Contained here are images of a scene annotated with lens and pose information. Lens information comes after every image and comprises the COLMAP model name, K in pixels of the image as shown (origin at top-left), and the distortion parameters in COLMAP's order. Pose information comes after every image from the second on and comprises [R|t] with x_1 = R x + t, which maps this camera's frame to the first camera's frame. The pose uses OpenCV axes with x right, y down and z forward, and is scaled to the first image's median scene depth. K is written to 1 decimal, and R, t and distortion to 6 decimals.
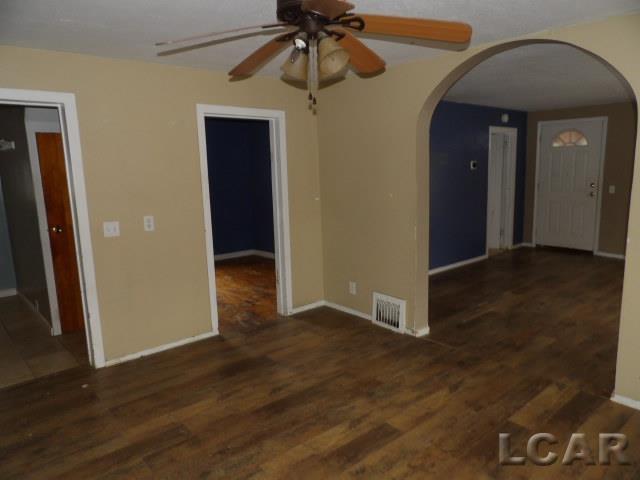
lens RADIAL K [[459.9, 0, 317.6], [0, 459.9, 241.6], [0, 0, 1]] dist [-0.002040, -0.000678]
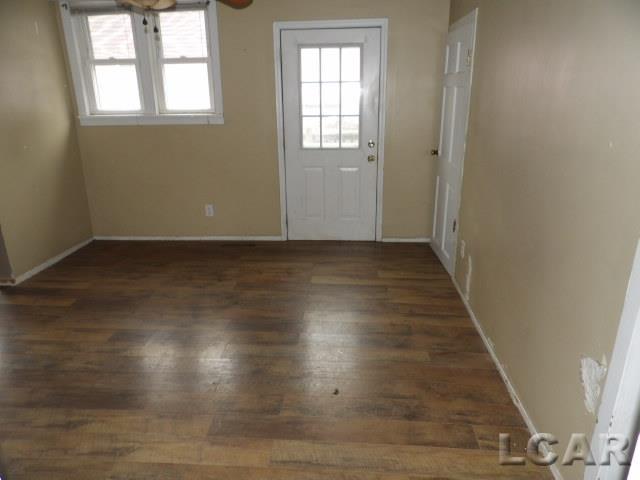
lens RADIAL K [[459.9, 0, 317.6], [0, 459.9, 241.6], [0, 0, 1]] dist [-0.002040, -0.000678]
pose [[-0.699002, -0.193419, 0.688466, -0.350164], [0.147845, 0.902842, 0.403754, -0.068795], [-0.699670, 0.384011, -0.602492, 0.478137]]
